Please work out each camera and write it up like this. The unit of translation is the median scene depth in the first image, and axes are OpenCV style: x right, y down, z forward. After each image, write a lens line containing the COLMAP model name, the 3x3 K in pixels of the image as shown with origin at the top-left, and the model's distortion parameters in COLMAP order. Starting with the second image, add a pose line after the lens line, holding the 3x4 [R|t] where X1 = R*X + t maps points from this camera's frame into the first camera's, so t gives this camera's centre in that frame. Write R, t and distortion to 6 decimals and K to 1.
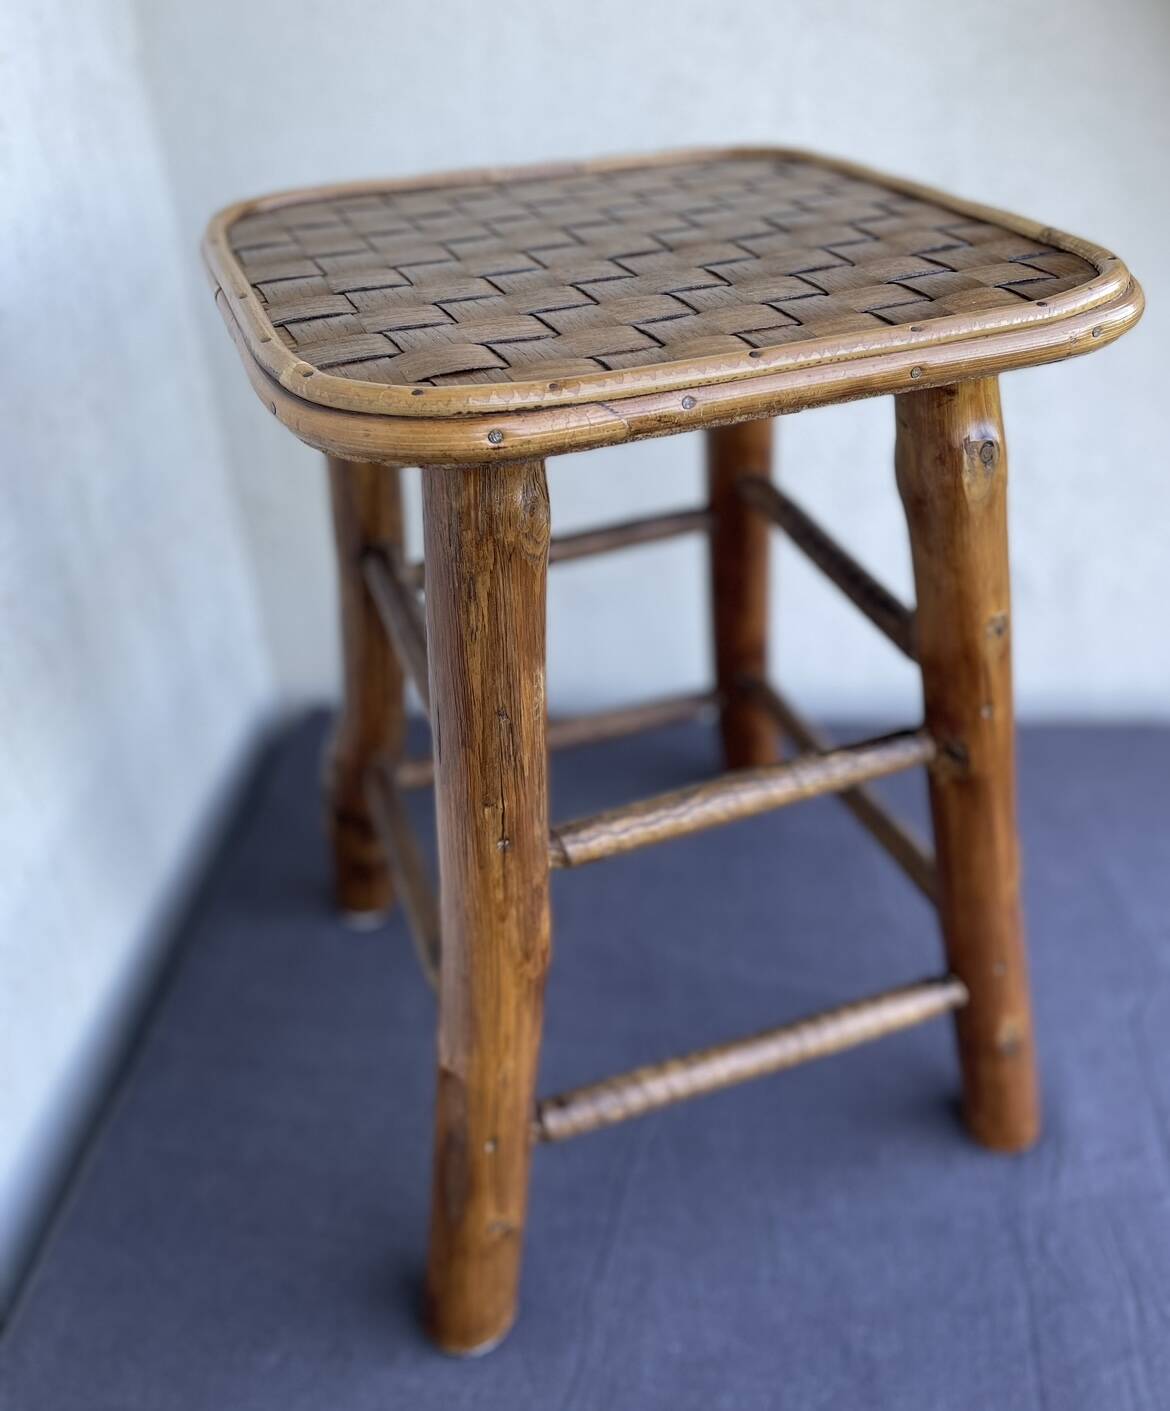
lens RADIAL K [[1218.6, 0, 585.7], [0, 1218.6, 645.9], [0, 0, 1]] dist [0.066145, -0.104242]
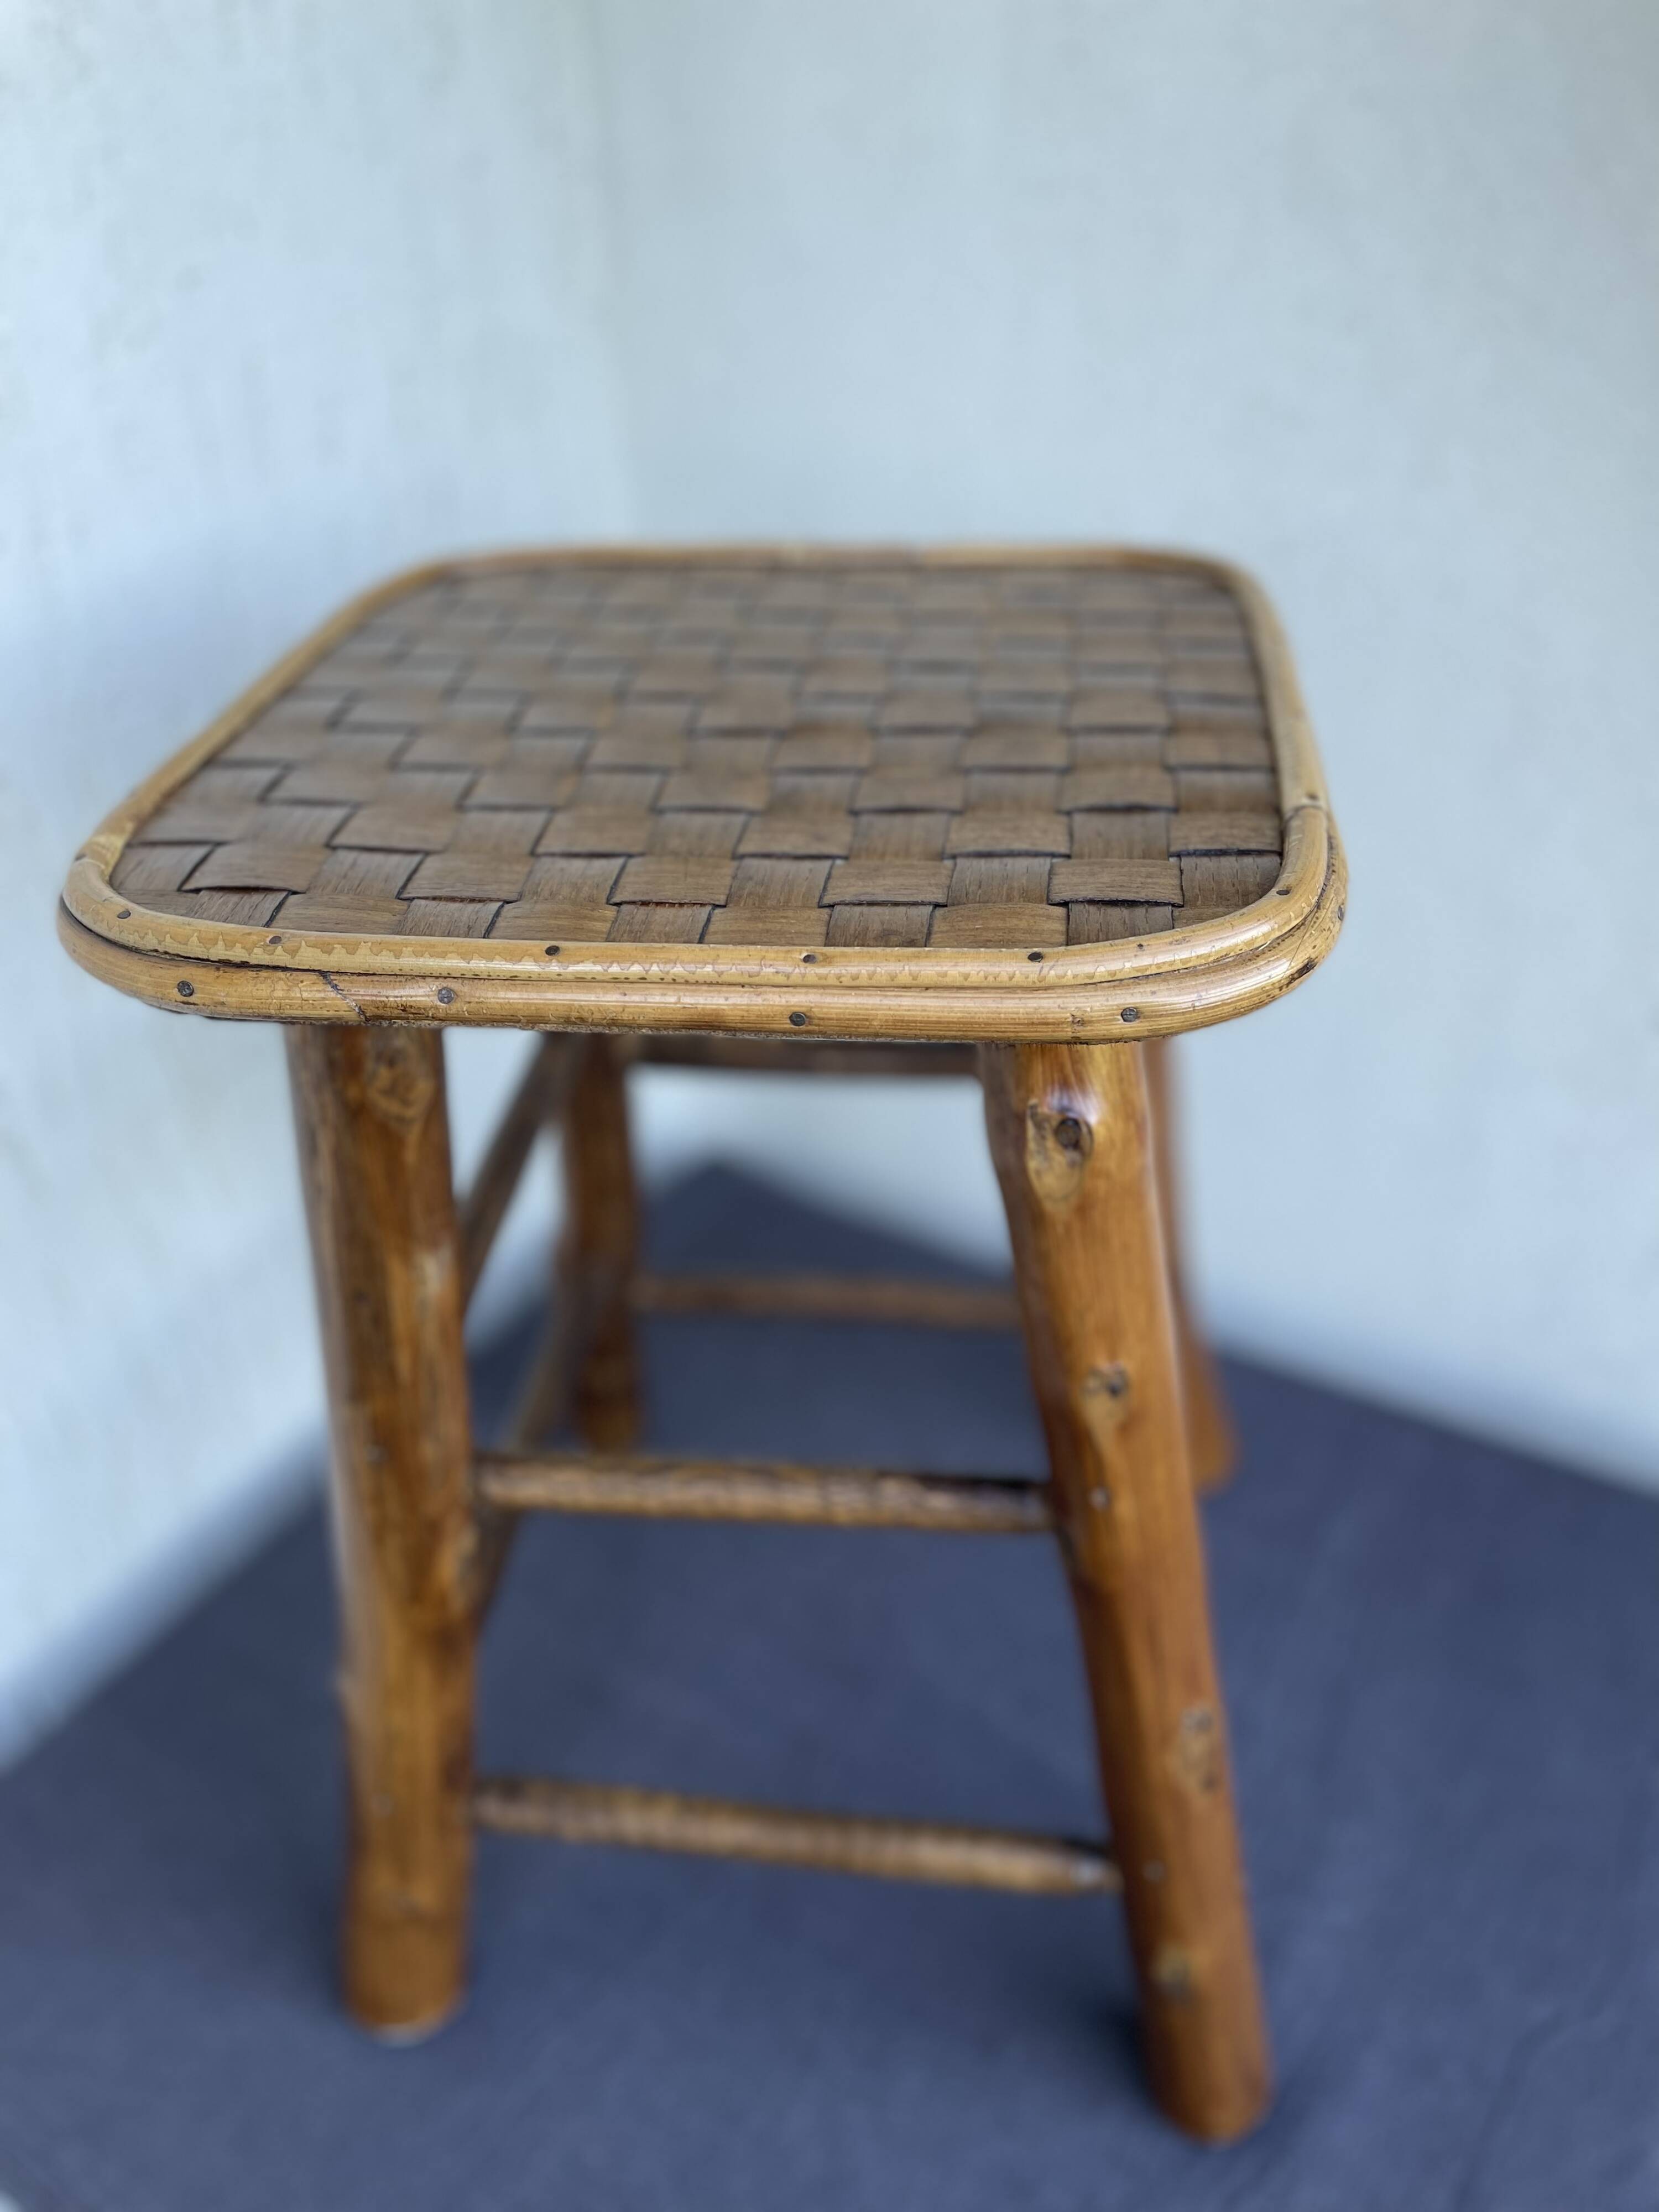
lens RADIAL K [[1729.7, 0, 821.9], [0, 1729.7, 1096.6], [0, 0, 1]] dist [0.071127, -0.114407]
pose [[0.882579, 0.255258, -0.394838, 0.524579], [-0.236943, 0.966828, 0.095404, -0.214443], [0.406093, 0.009353, 0.913784, 0.090623]]
